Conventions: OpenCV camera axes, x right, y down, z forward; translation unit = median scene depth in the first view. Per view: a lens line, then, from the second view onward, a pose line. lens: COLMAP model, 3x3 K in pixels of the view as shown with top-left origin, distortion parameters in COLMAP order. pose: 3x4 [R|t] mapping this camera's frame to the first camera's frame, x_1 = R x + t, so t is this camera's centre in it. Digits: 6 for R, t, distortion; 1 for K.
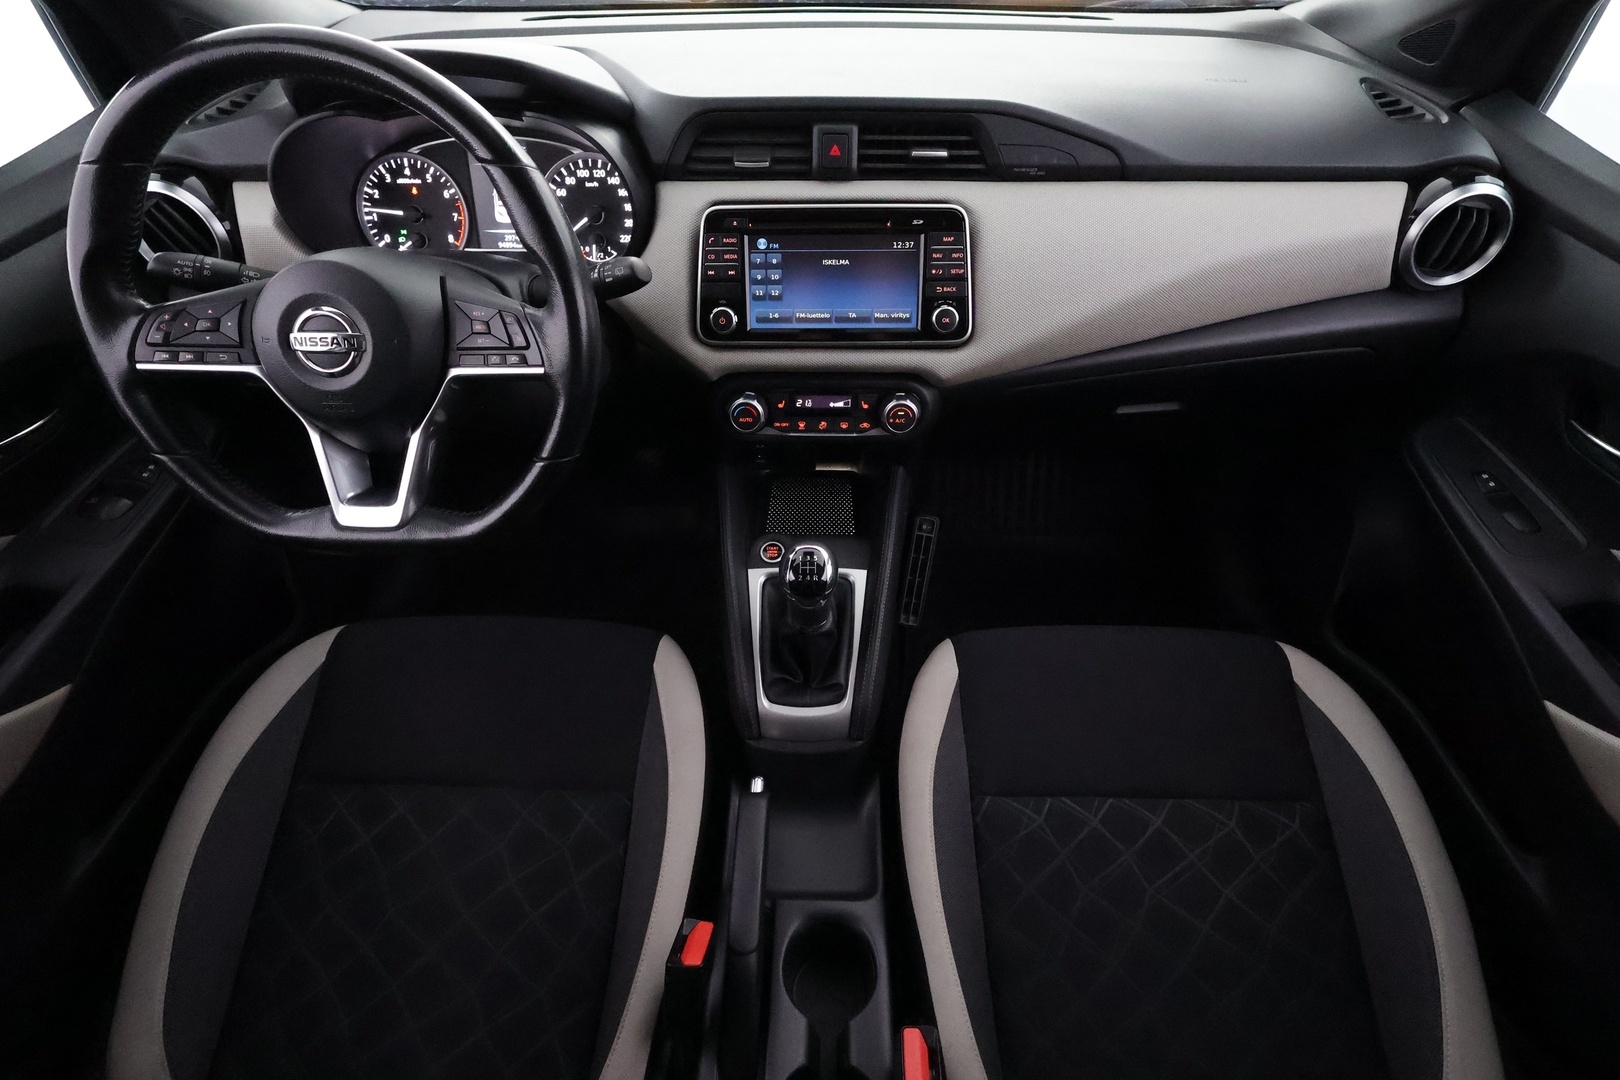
lens RADIAL K [[743.3, 0, 813.0], [0, 743.3, 541.7], [0, 0, 1]] dist [-0.000012, -0.000366]
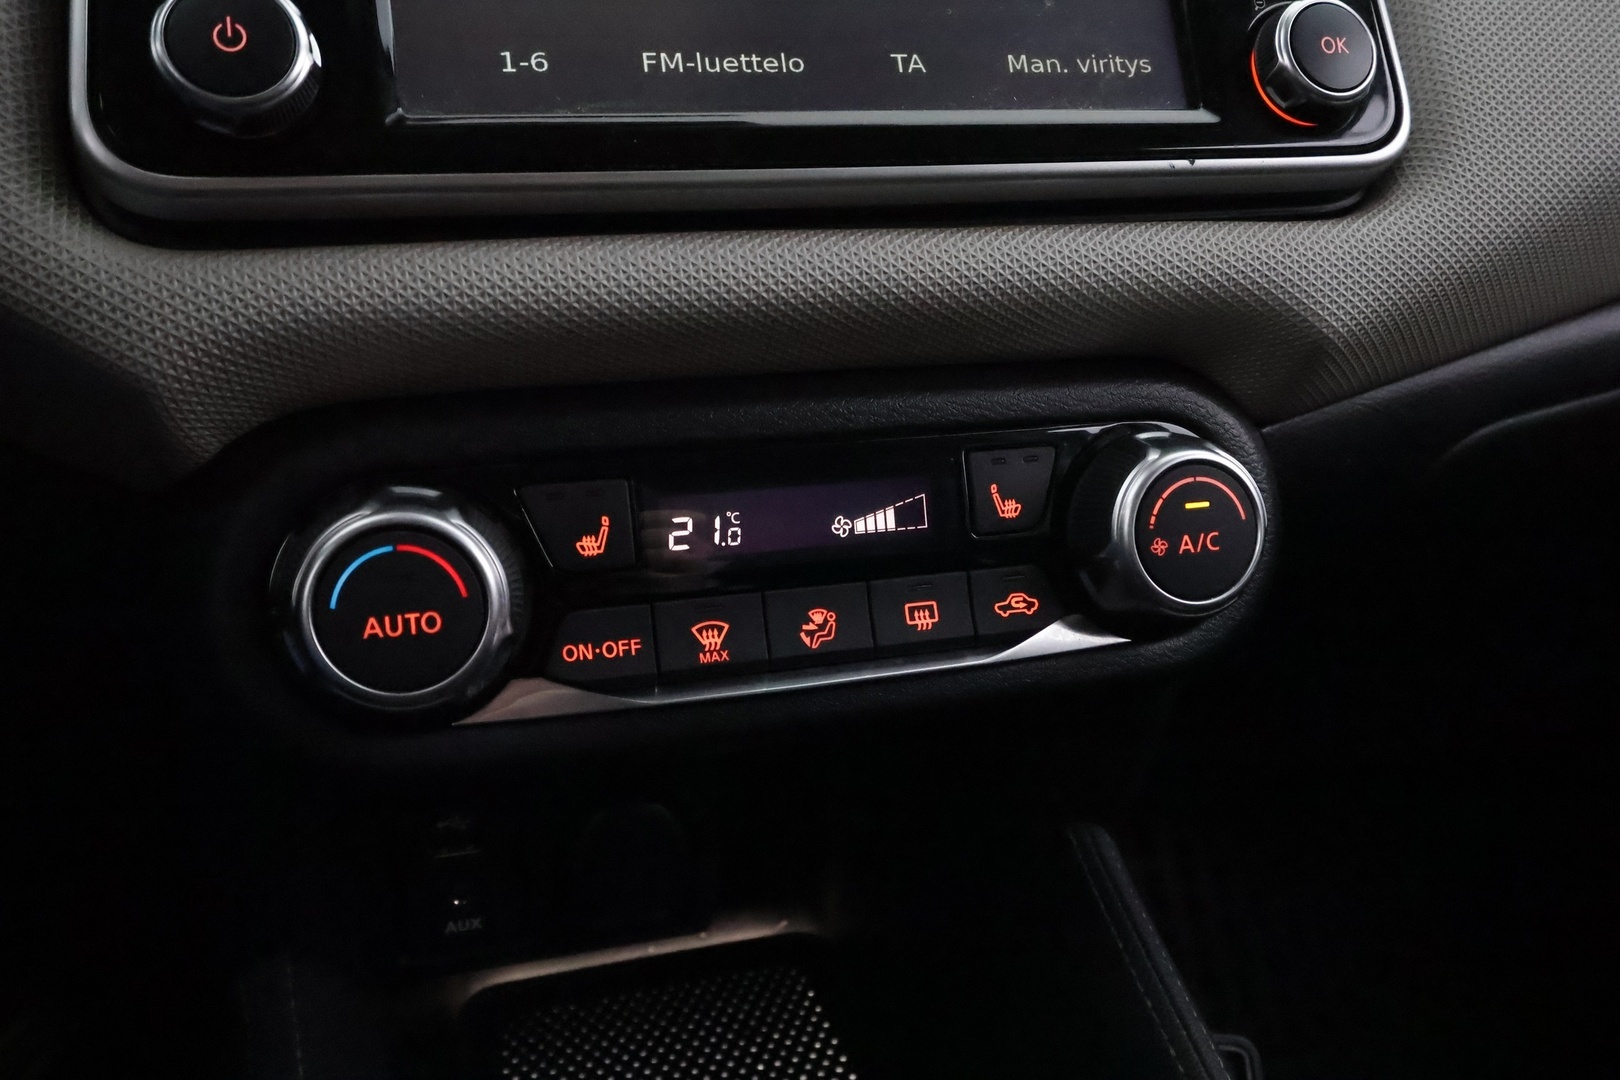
lens RADIAL K [[1265.9, 0, 812.0], [0, 1265.9, 540.4], [0, 0, 1]] dist [0.006309, -0.015341]
pose [[0.953144, -0.088382, 0.289318, -0.088480], [0.206887, 0.888197, -0.410249, -0.045876], [-0.220713, 0.450882, 0.864865, 0.765349]]
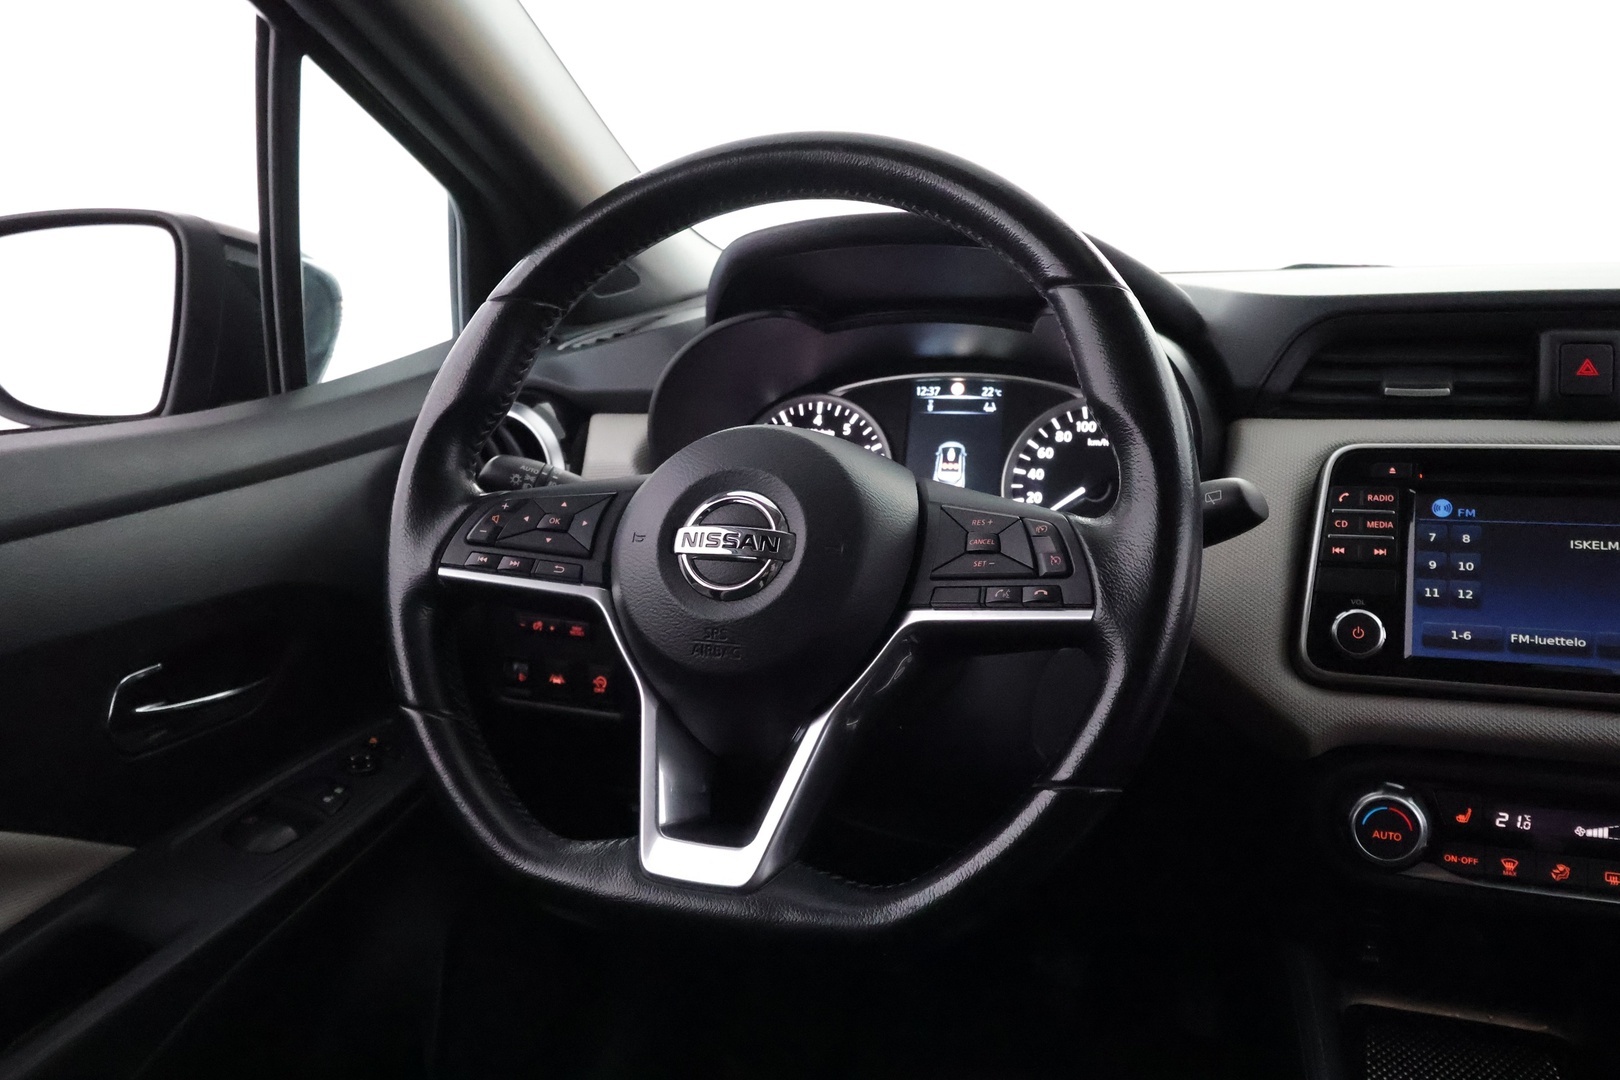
lens RADIAL K [[1265.9, 0, 812.8], [0, 1265.9, 541.5], [0, 0, 1]] dist [0.006309, -0.015341]
pose [[0.944572, 0.050575, -0.324384, -0.197578], [-0.207132, 0.858393, -0.469316, 0.145265], [0.254714, 0.510494, 0.821290, 0.135676]]
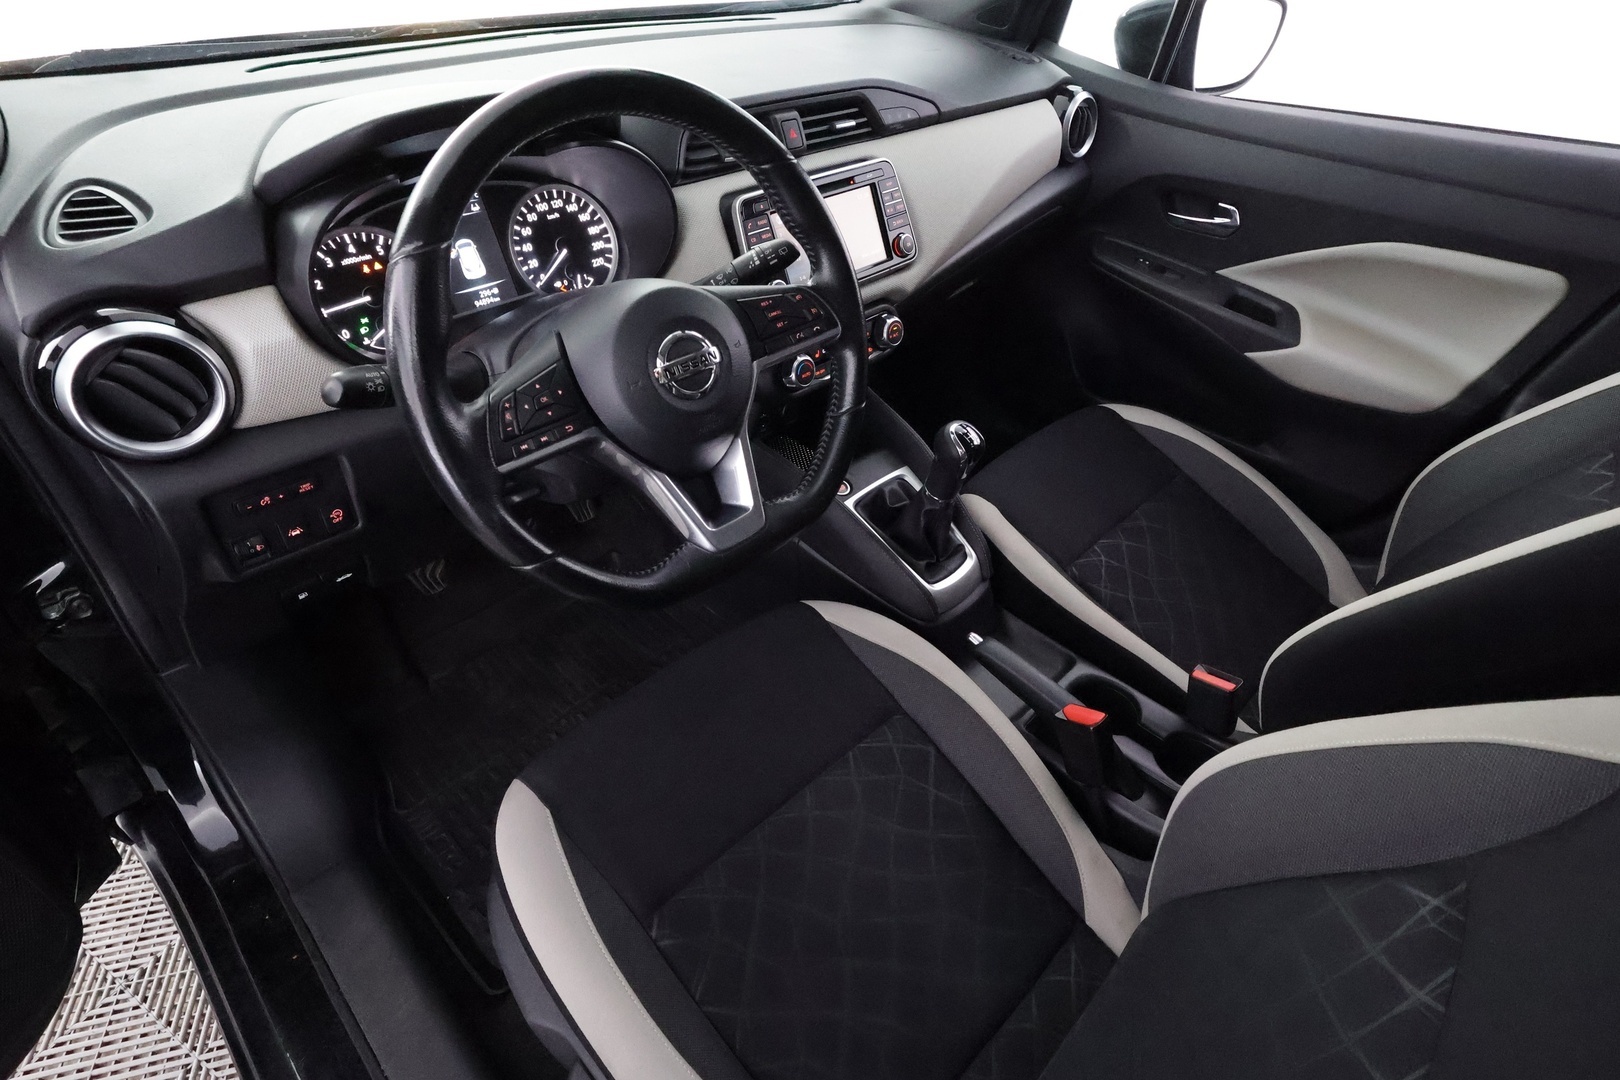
lens RADIAL K [[833.2, 0, 818.3], [0, 833.2, 548.3], [0, 0, 1]] dist [0.001052, -0.000165]
pose [[0.690179, -0.440410, 0.574188, -0.973266], [0.468197, 0.876785, 0.109728, -0.068366], [-0.551765, 0.193101, 0.811337, 0.019459]]
